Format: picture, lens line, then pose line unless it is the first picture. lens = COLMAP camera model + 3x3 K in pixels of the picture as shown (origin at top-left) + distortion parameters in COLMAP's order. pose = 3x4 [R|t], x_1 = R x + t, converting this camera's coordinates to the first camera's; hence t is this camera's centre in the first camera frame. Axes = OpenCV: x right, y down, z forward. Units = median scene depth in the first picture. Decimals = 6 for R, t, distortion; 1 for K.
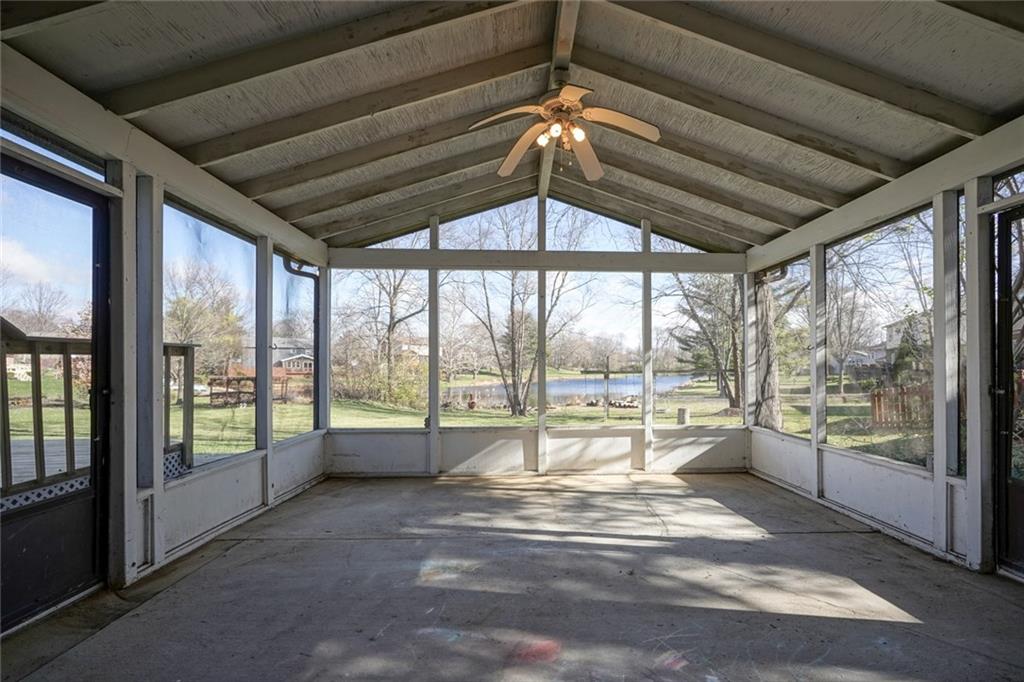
lens RADIAL K [[462.1, 0, 530.2], [0, 462.1, 366.5], [0, 0, 1]] dist [0.001003, -0.000124]
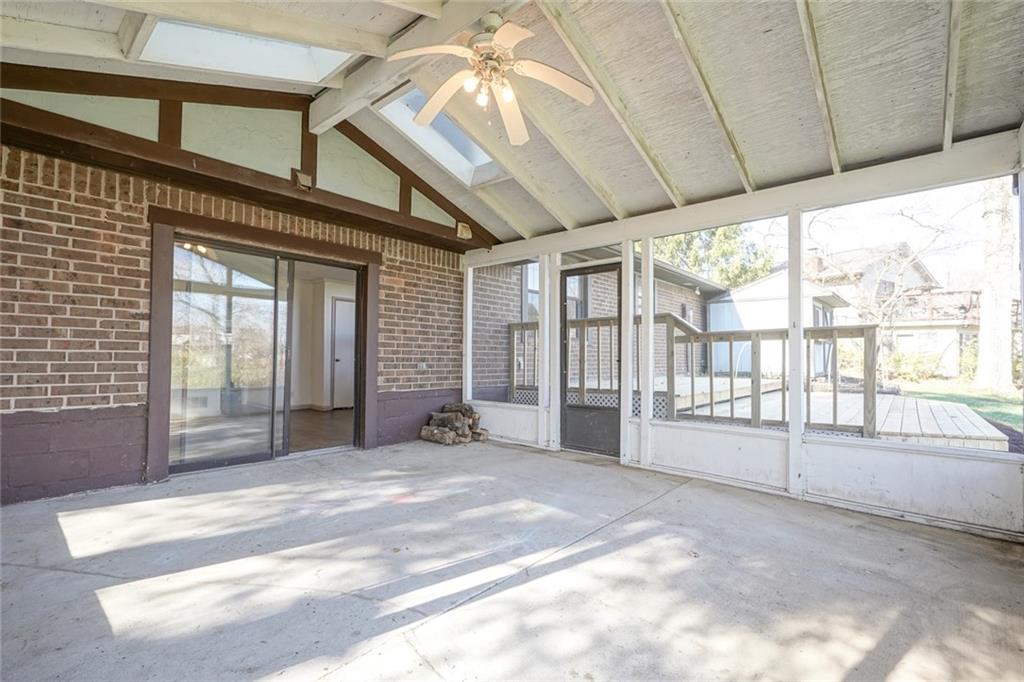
lens RADIAL K [[462.1, 0, 512.0], [0, 462.1, 345.1], [0, 0, 1]] dist [0.001003, -0.000124]
pose [[-0.675687, -0.024268, -0.736789, 0.694593], [-0.005211, 0.999590, -0.028146, 0.036718], [0.737170, -0.015179, -0.675537, 1.639185]]
